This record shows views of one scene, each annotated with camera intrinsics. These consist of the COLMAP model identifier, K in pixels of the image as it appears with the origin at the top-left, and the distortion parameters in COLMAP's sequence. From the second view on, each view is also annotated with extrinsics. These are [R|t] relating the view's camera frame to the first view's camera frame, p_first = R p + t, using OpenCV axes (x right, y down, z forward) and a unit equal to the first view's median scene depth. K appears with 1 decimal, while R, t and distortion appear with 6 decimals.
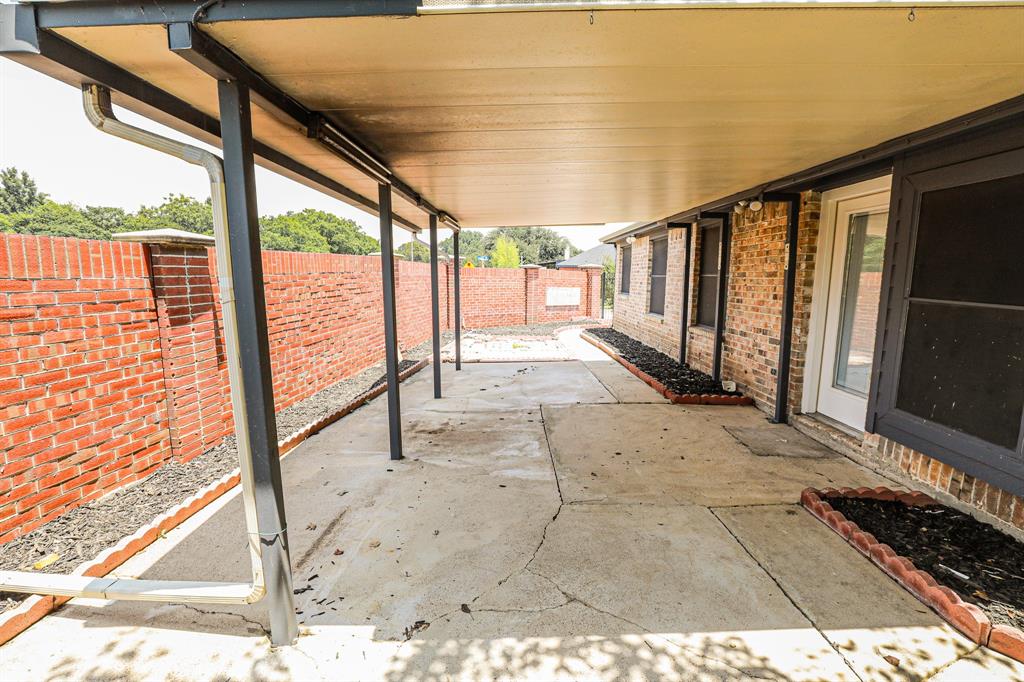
lens RADIAL K [[476.8, 0, 536.5], [0, 476.8, 339.2], [0, 0, 1]] dist [-0.029627, 0.001024]
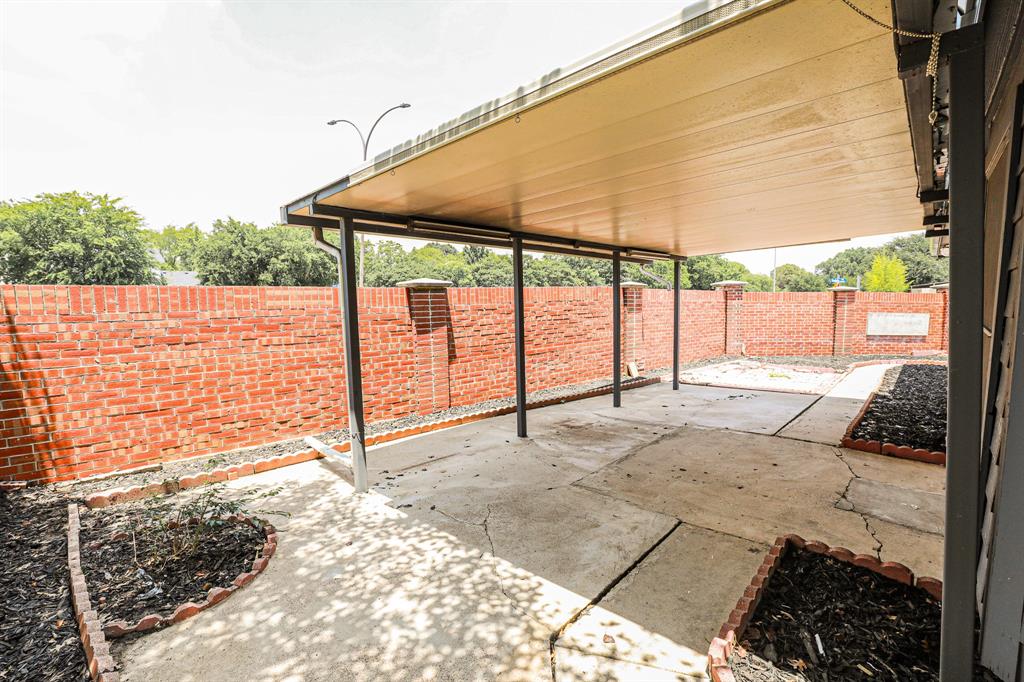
lens RADIAL K [[476.8, 0, 536.5], [0, 476.8, 339.2], [0, 0, 1]] dist [-0.029627, 0.001024]
pose [[0.738335, 0.033913, -0.673580, 0.561723], [-0.070606, 0.997134, -0.027190, 0.005093], [0.670728, 0.067634, 0.738614, -0.003868]]
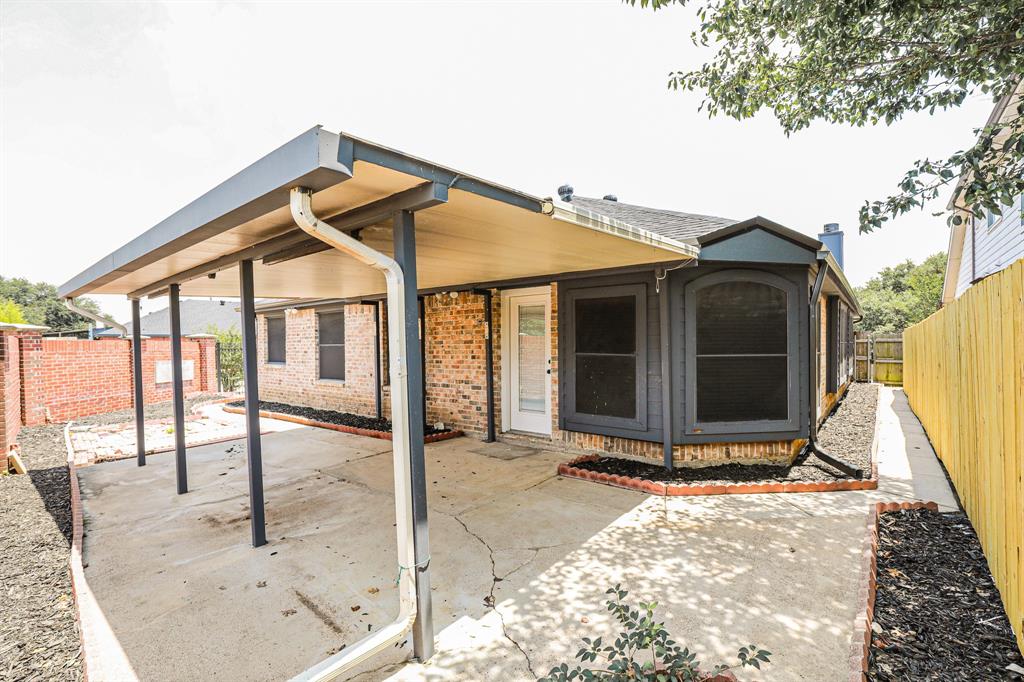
lens RADIAL K [[460.5, 0, 514.0], [0, 460.5, 345.3], [0, 0, 1]] dist [-0.034819, 0.000116]
pose [[0.644301, -0.027686, 0.764271, -0.572300], [0.121690, 0.990324, -0.066714, -0.018139], [-0.755028, 0.135988, 0.641436, -0.012255]]
